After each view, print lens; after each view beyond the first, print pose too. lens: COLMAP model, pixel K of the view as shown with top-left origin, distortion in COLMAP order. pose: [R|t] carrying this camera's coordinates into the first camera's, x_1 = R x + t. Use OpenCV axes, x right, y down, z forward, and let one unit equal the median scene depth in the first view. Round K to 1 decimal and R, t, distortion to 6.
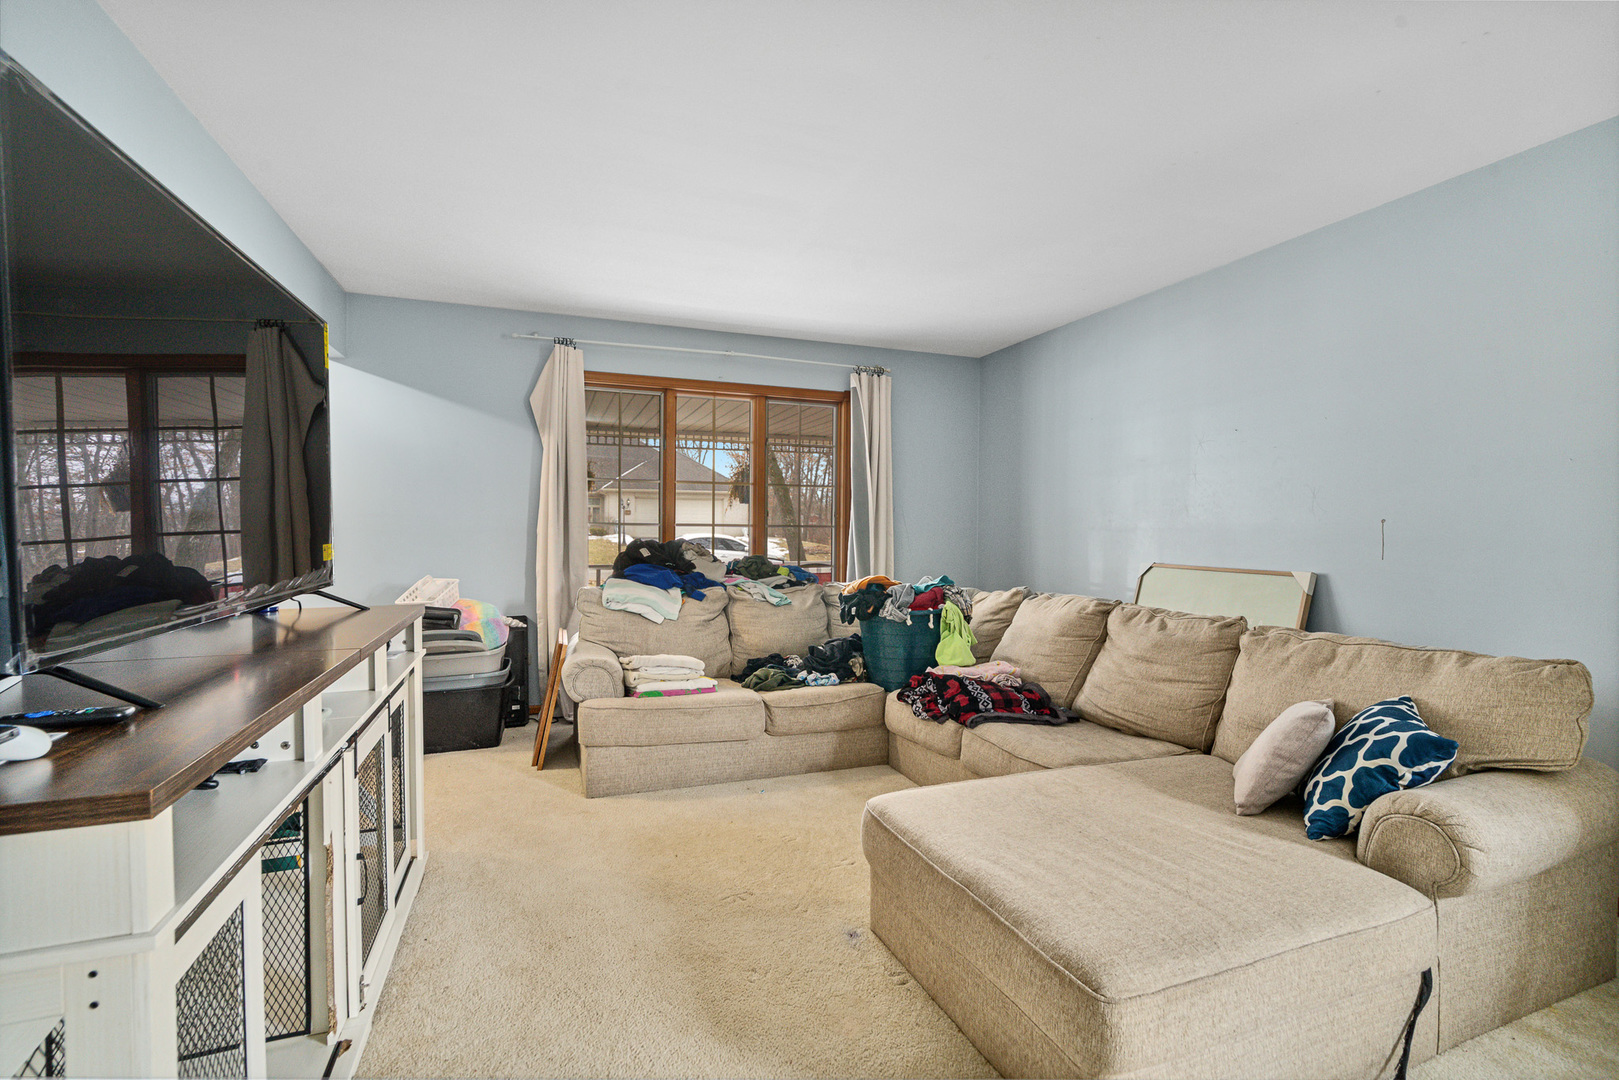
lens RADIAL K [[738.1, 0, 805.1], [0, 738.1, 542.8], [0, 0, 1]] dist [0.002964, -0.000320]
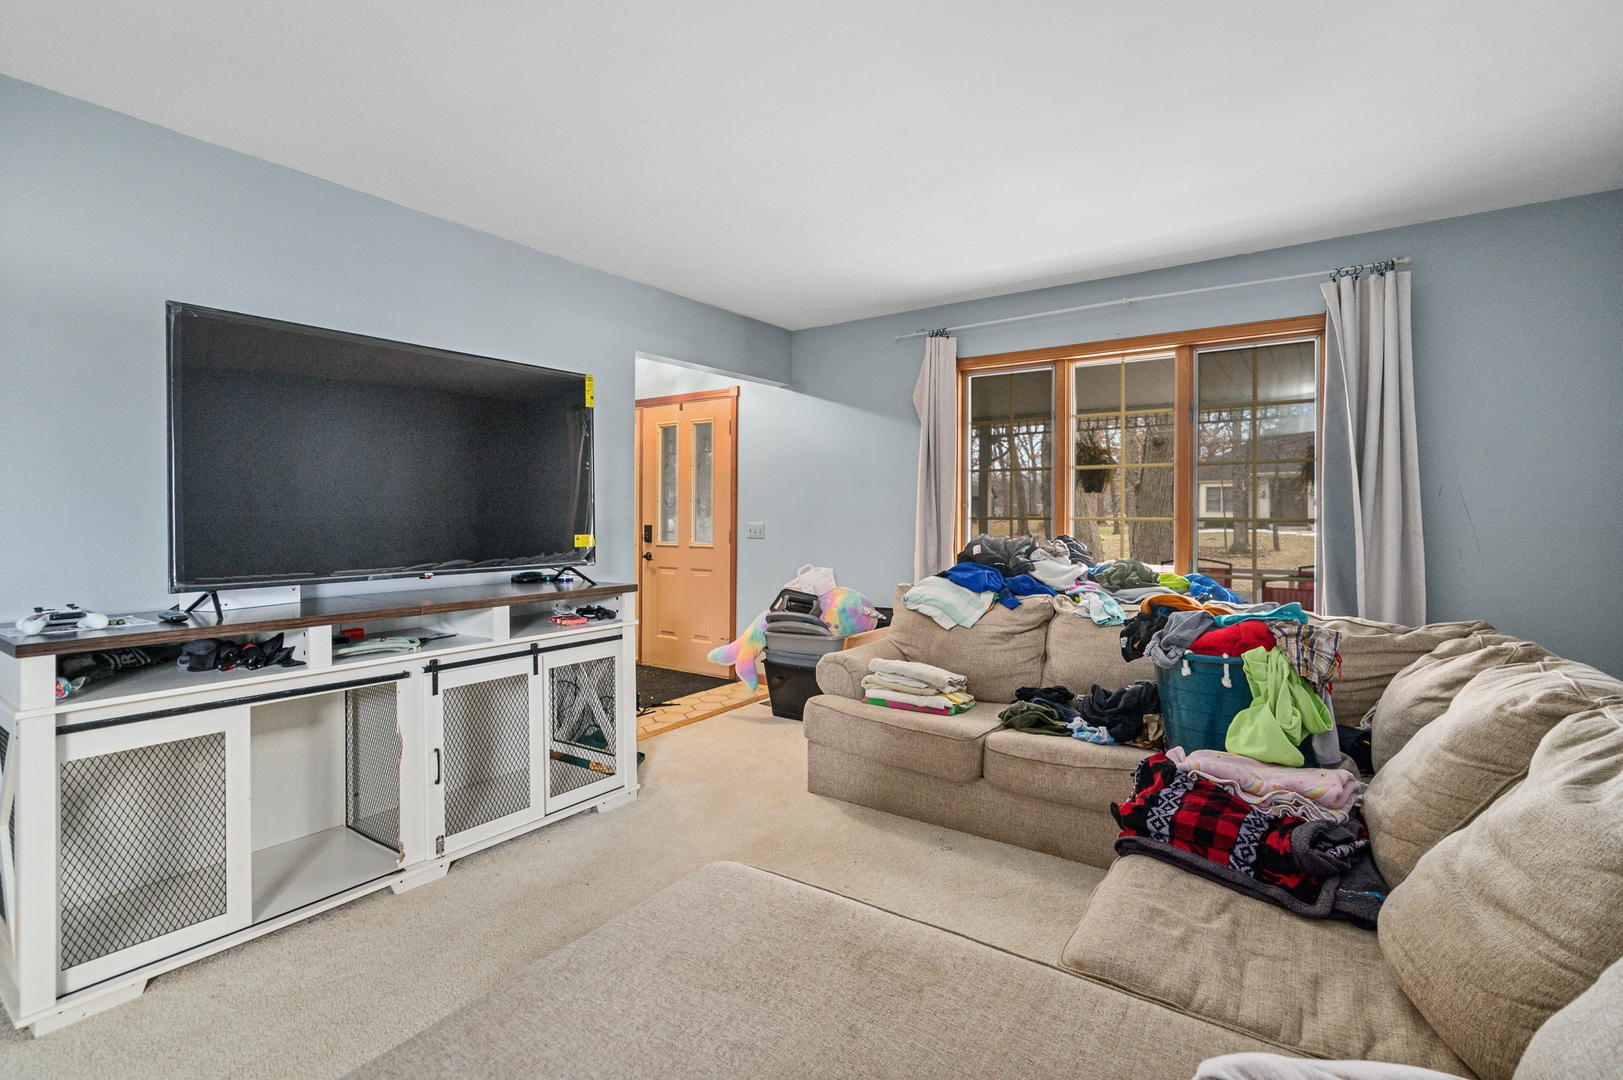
lens RADIAL K [[739.9, 0, 802.7], [0, 739.9, 532.0], [0, 0, 1]] dist [0.002964, -0.000320]
pose [[0.573544, 0.009103, -0.819124, 0.439586], [-0.017447, 0.999847, -0.001105, -0.005052], [0.818989, 0.014925, 0.573615, 0.340390]]
